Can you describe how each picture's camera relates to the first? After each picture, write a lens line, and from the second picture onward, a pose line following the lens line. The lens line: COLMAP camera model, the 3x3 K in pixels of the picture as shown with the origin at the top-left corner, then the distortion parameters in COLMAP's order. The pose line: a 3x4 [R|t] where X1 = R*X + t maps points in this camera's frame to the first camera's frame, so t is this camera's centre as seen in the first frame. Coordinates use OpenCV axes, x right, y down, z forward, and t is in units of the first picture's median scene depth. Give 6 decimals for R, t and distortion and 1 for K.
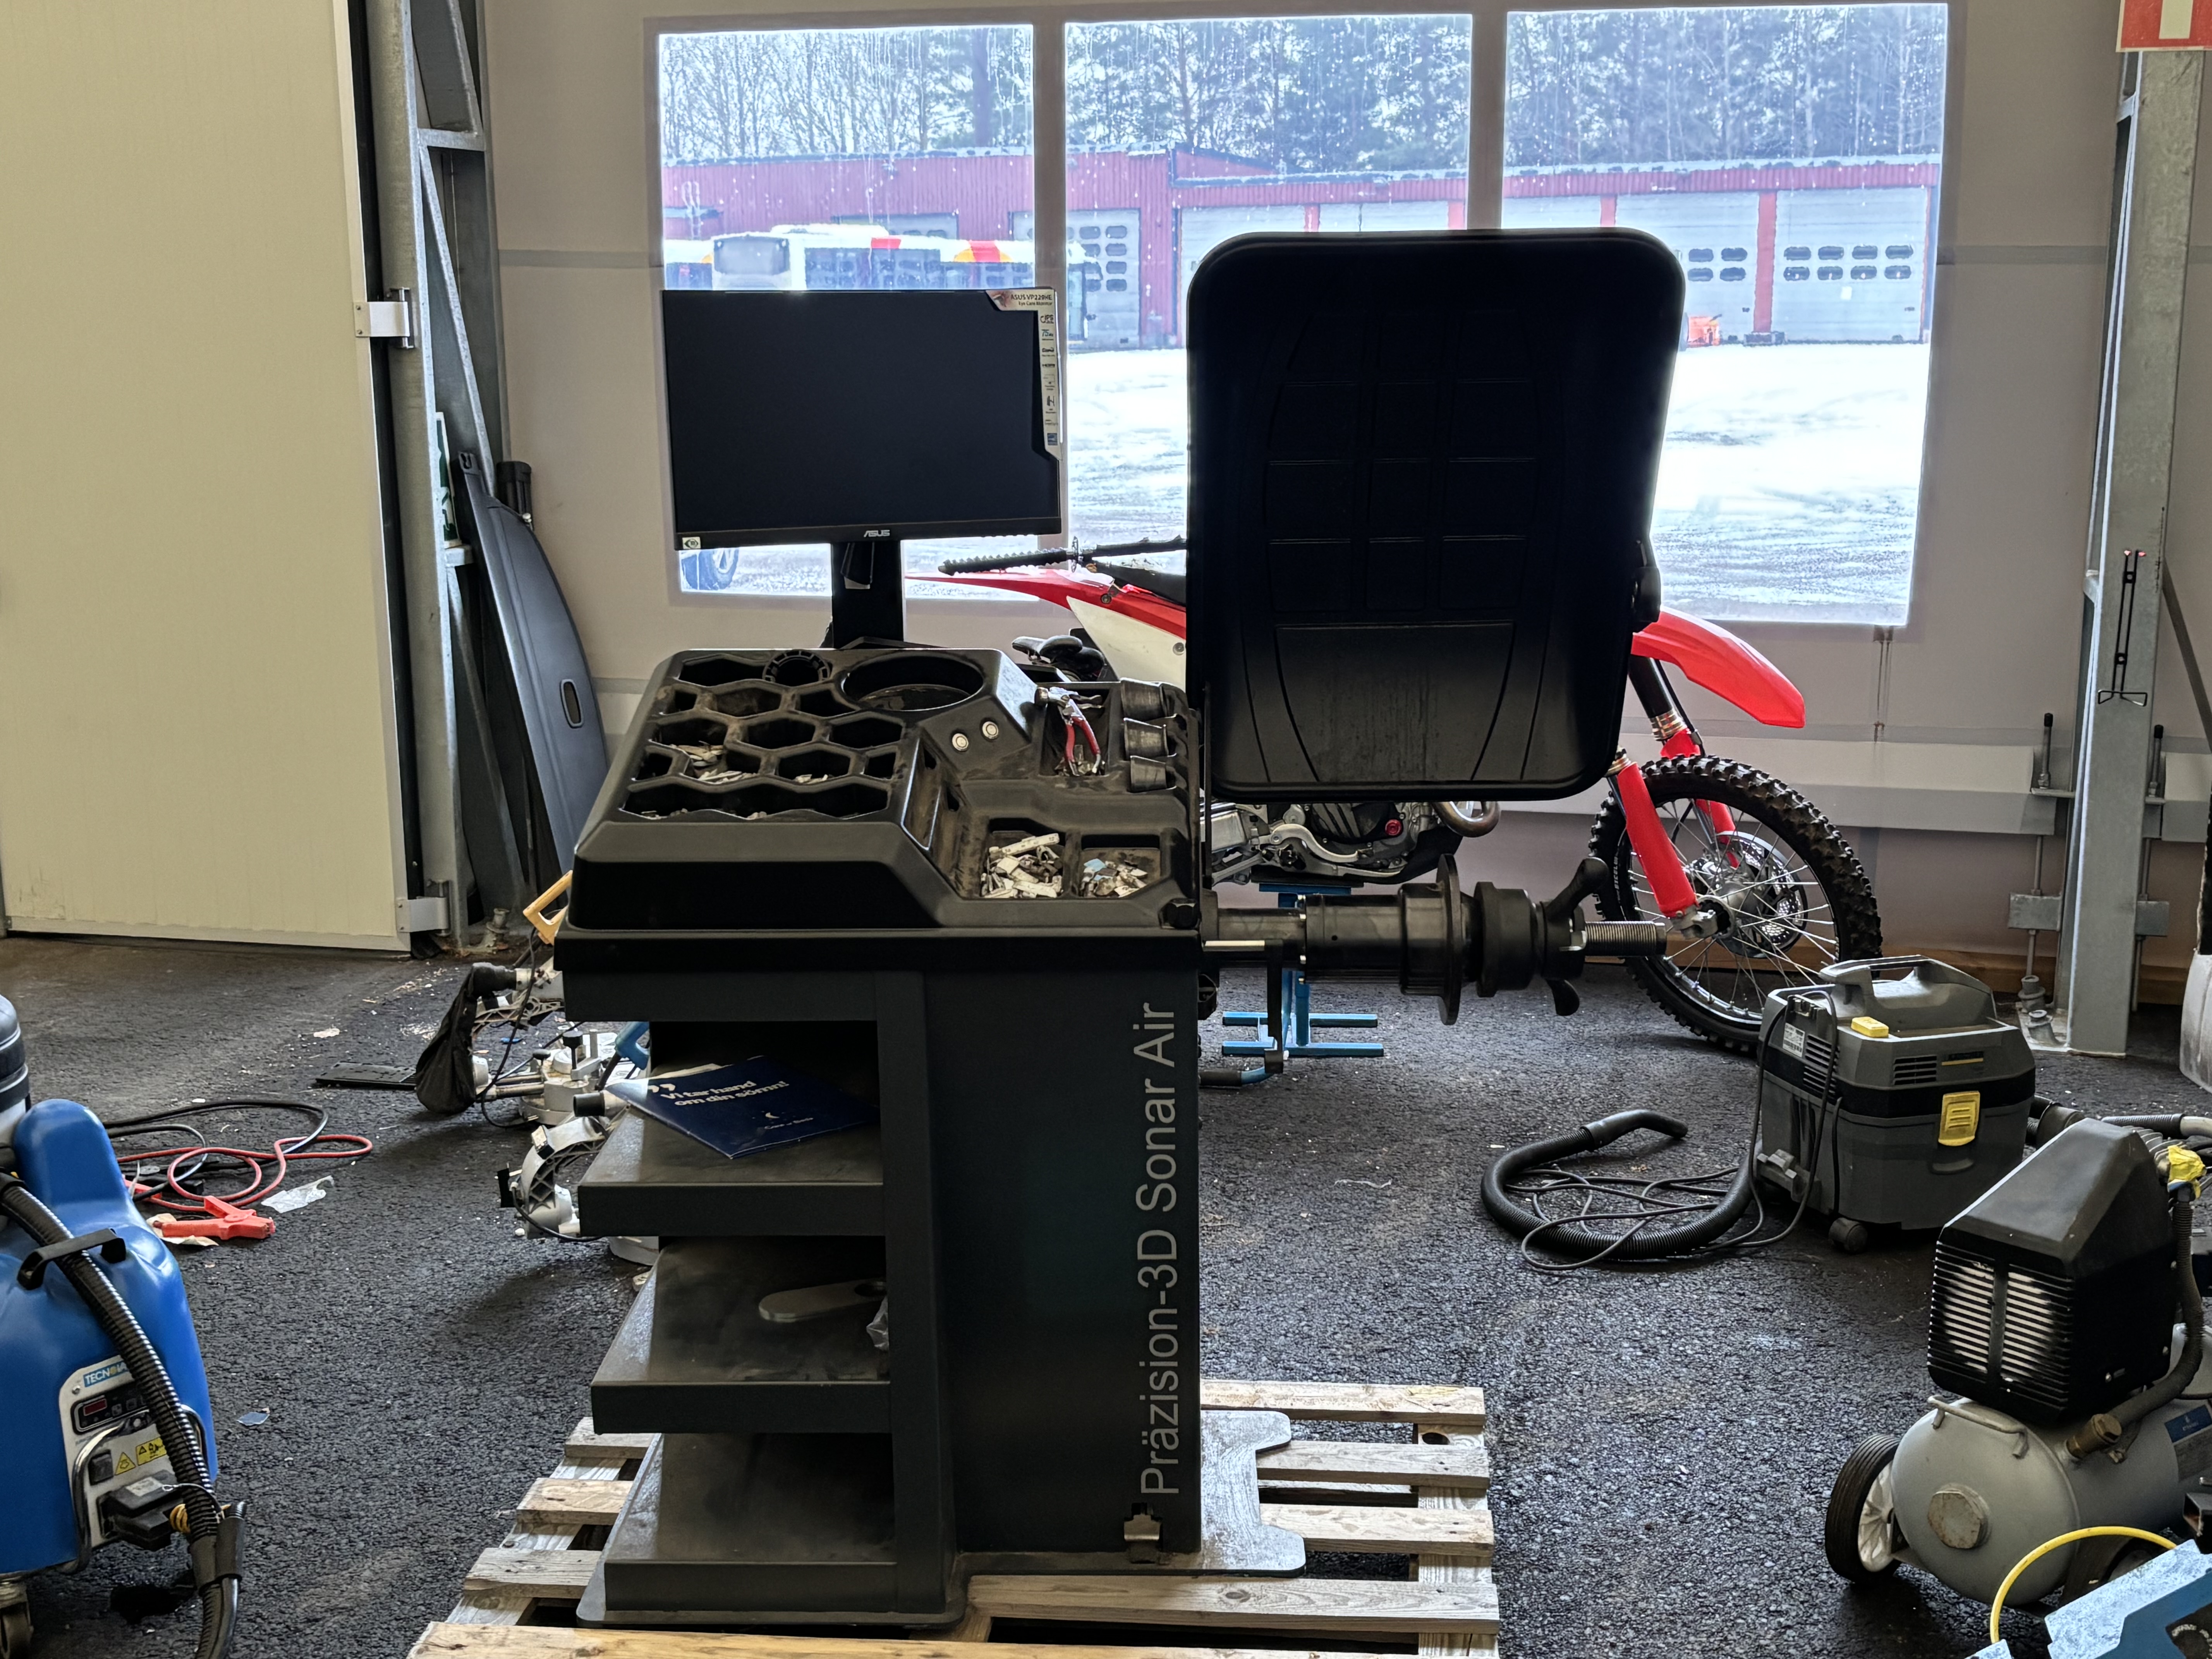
lens RADIAL K [[2530.2, 0, 1095.3], [0, 2530.2, 838.3], [0, 0, 1]] dist [0.069873, 0.000000]
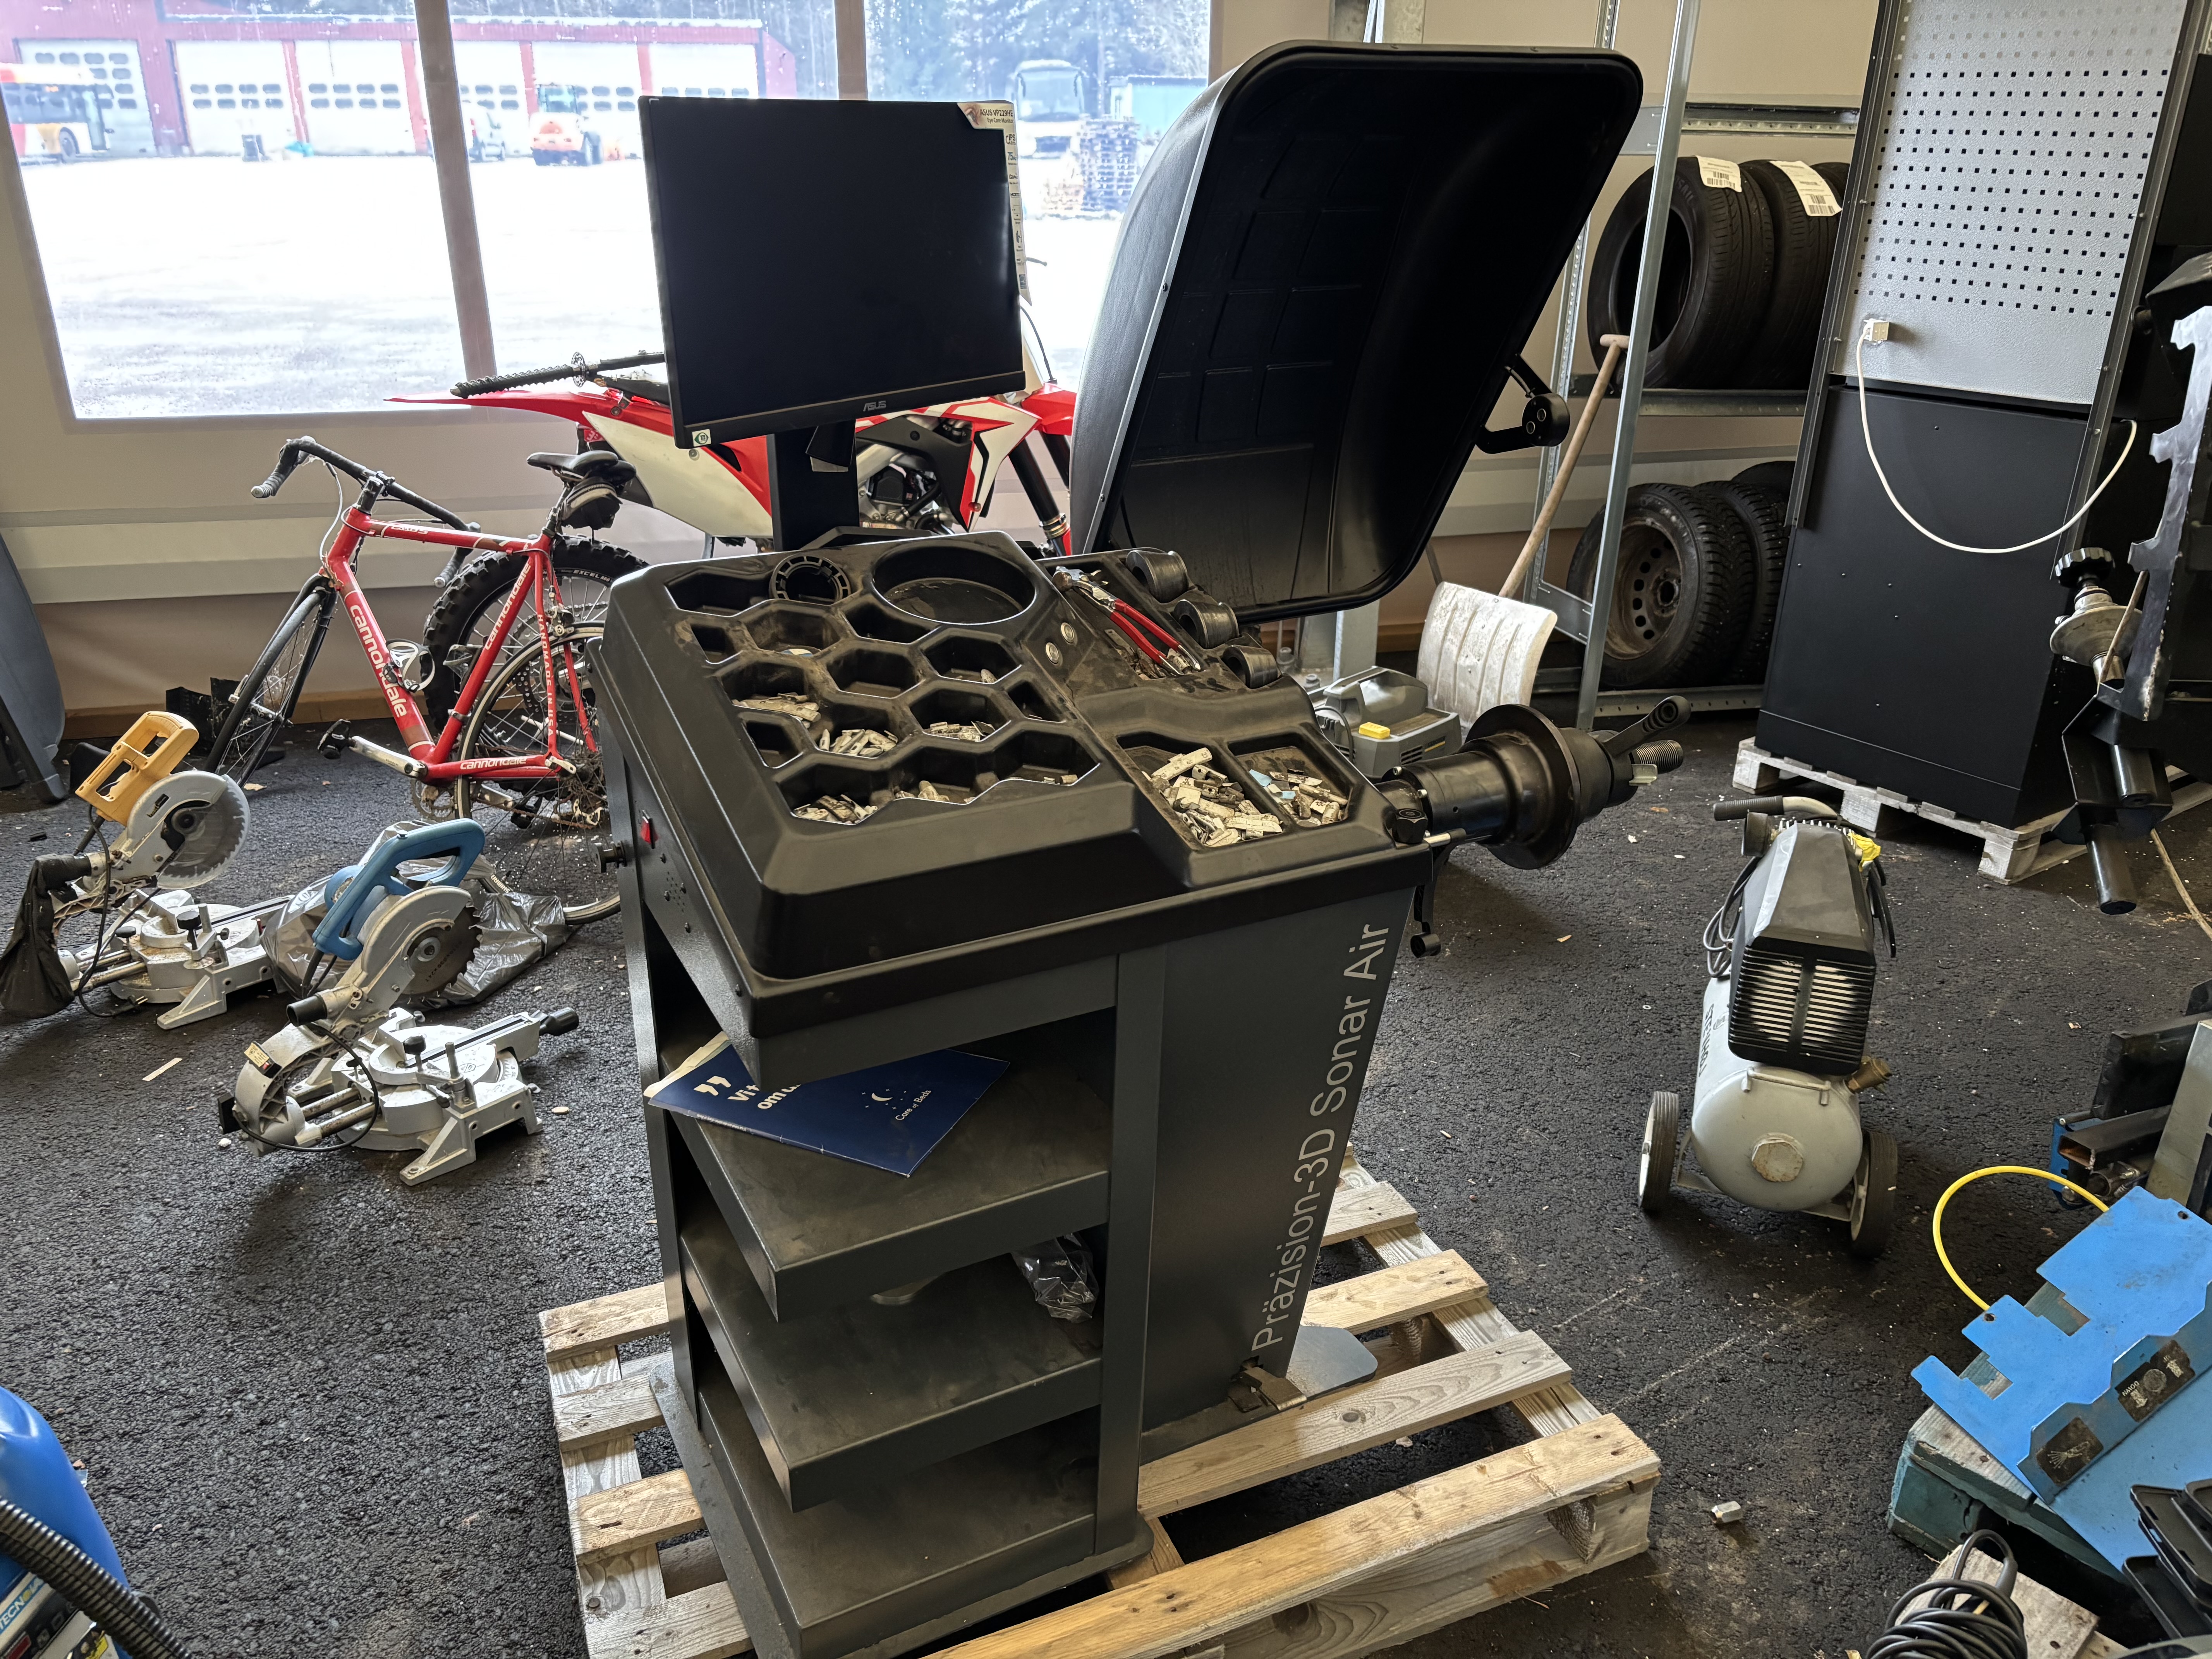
lens RADIAL K [[1661.3, 0, 1088.3], [0, 1661.3, 833.7], [0, 0, 1]] dist [0.046807, -0.067984]
pose [[0.875590, -0.176307, 0.449731, -0.180588], [0.086907, 0.973318, 0.212366, -0.056627], [-0.475173, -0.146861, 0.867550, 0.278954]]
